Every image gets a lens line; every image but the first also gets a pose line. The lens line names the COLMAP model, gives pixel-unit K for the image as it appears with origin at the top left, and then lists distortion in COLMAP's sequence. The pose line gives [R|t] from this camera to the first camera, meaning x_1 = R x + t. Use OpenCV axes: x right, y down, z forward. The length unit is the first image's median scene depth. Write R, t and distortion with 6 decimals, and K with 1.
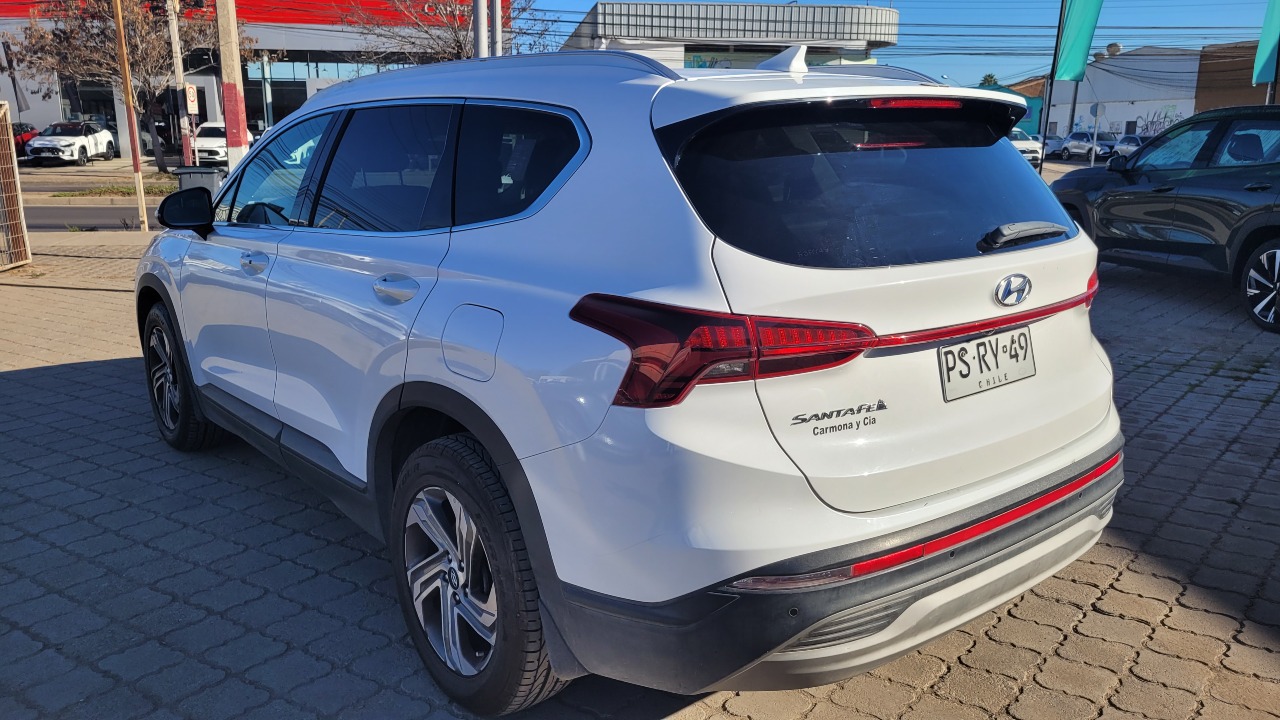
lens RADIAL K [[965.6, 0, 633.8], [0, 965.6, 352.0], [0, 0, 1]] dist [0.052222, -0.041782]
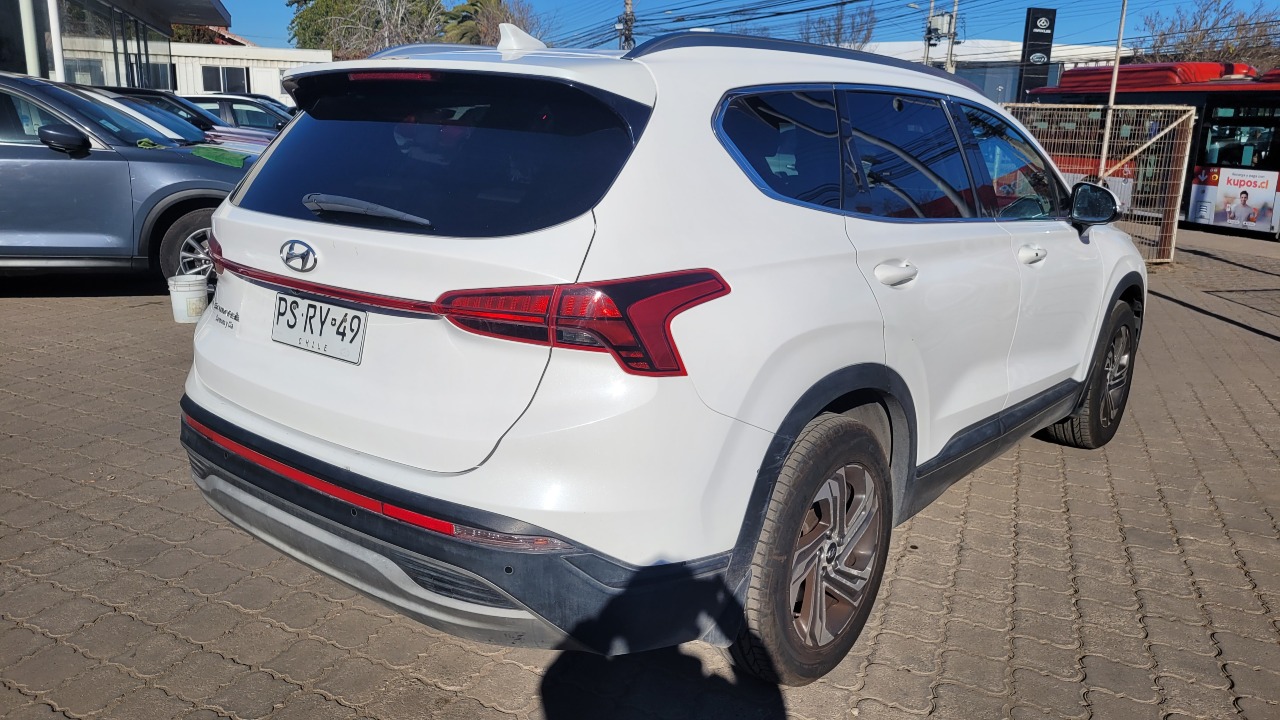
lens RADIAL K [[965.6, 0, 635.1], [0, 965.6, 365.2], [0, 0, 1]] dist [0.052222, -0.041782]
pose [[0.199043, 0.245942, -0.948628, 1.464911], [-0.247037, 0.949328, 0.194289, -0.241539], [0.948343, 0.195675, 0.249714, 1.105805]]
